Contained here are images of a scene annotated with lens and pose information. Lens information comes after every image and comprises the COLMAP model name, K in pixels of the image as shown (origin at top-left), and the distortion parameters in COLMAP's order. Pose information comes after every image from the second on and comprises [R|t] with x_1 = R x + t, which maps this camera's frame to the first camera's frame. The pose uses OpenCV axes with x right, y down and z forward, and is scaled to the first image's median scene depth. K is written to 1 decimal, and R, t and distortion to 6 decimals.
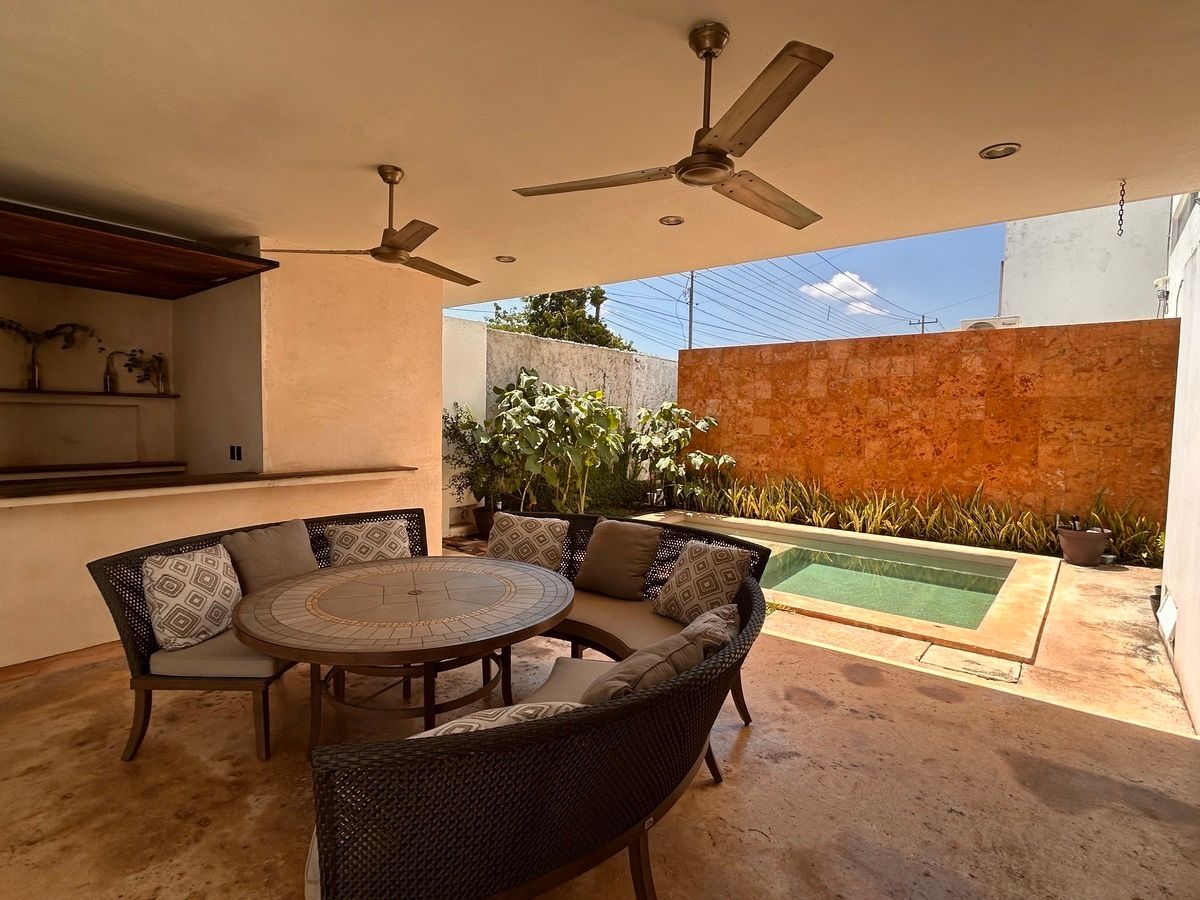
lens RADIAL K [[610.3, 0, 598.5], [0, 610.3, 451.5], [0, 0, 1]] dist [0.006592, 0.000929]
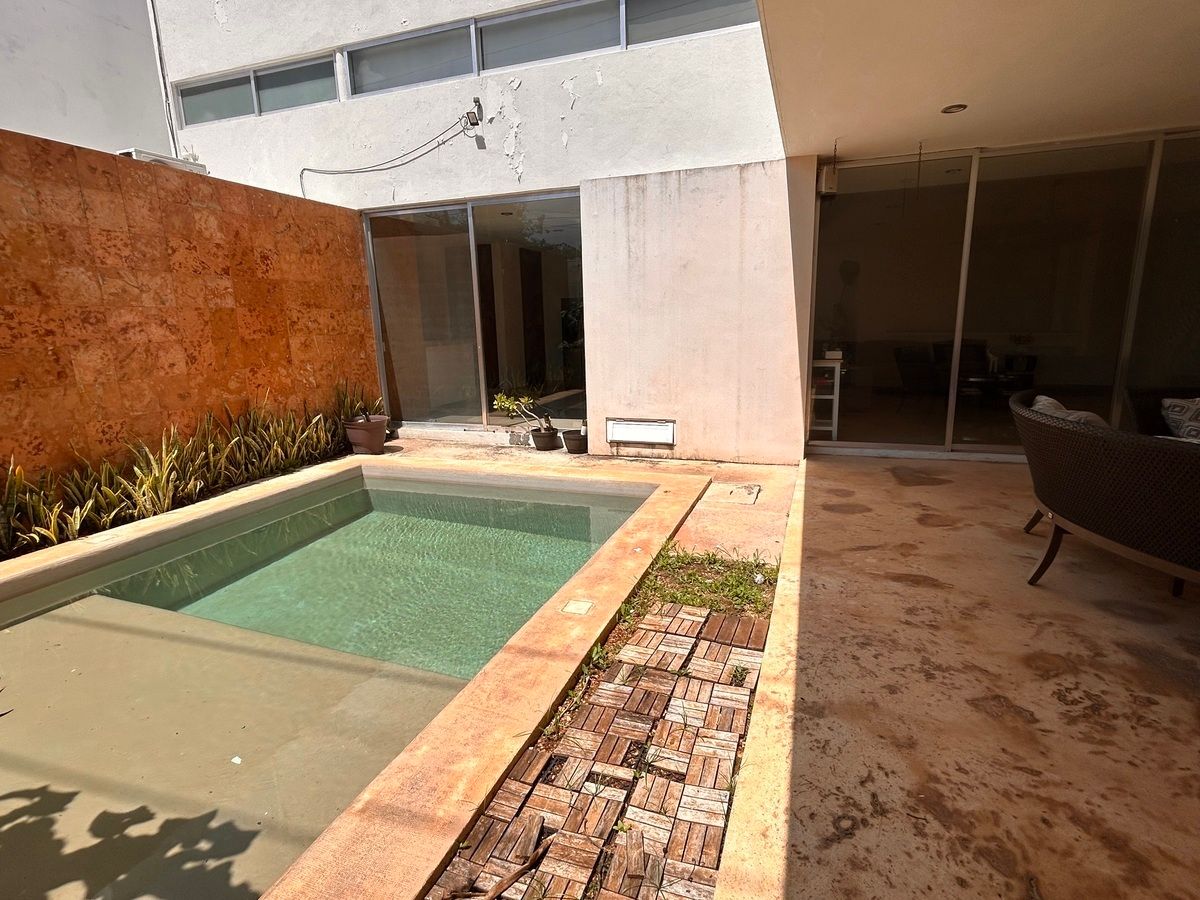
lens RADIAL K [[610.3, 0, 603.9], [0, 610.3, 444.5], [0, 0, 1]] dist [0.006592, 0.000929]
pose [[-0.332068, -0.199780, 0.921856, -0.222068], [0.073051, 0.968931, 0.236296, -0.033853], [-0.940422, 0.145809, -0.307157, 0.816439]]
